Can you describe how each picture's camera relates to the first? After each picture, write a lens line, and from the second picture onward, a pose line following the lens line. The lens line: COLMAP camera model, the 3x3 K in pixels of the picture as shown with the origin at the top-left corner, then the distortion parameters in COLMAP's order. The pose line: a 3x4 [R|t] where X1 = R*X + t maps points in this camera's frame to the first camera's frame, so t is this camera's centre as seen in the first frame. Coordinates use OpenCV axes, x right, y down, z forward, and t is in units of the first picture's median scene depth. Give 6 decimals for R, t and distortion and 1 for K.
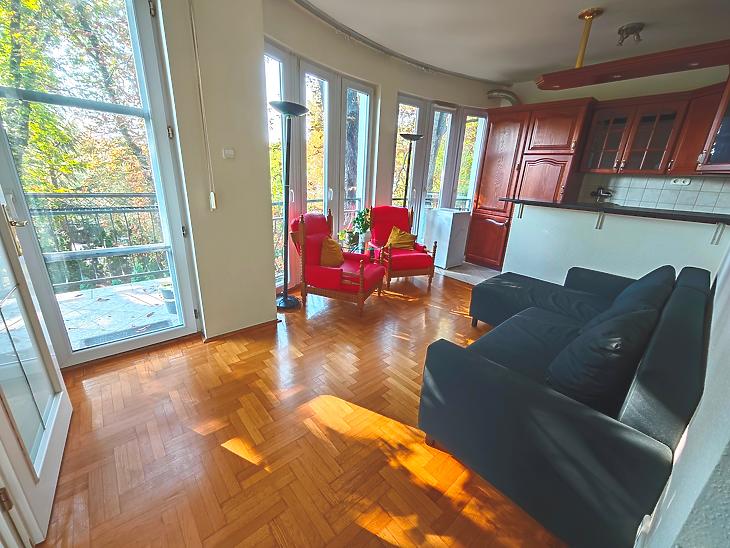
lens RADIAL K [[303.8, 0, 367.7], [0, 303.8, 276.1], [0, 0, 1]] dist [-0.000534, 0.001392]
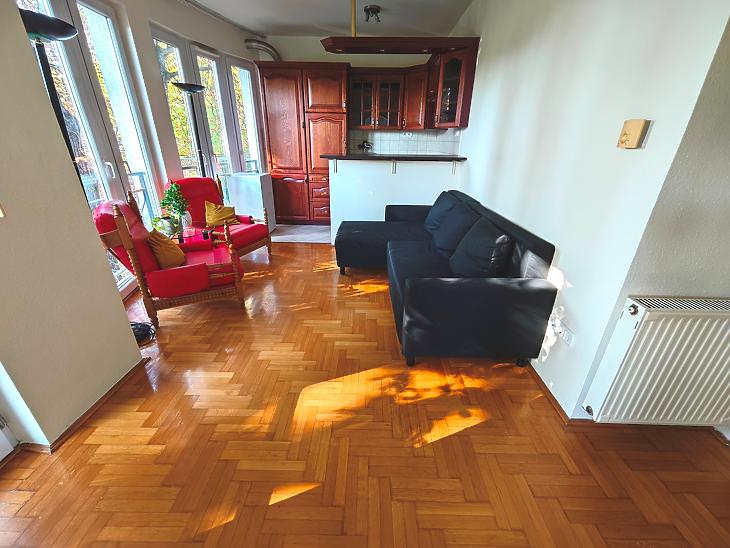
lens RADIAL K [[303.8, 0, 365.4], [0, 303.8, 275.6], [0, 0, 1]] dist [-0.000534, 0.001392]
pose [[0.668150, -0.341036, 0.661264, -0.271930], [0.258230, 0.939810, 0.223772, -0.048923], [-0.697777, 0.021245, 0.716000, 0.106679]]
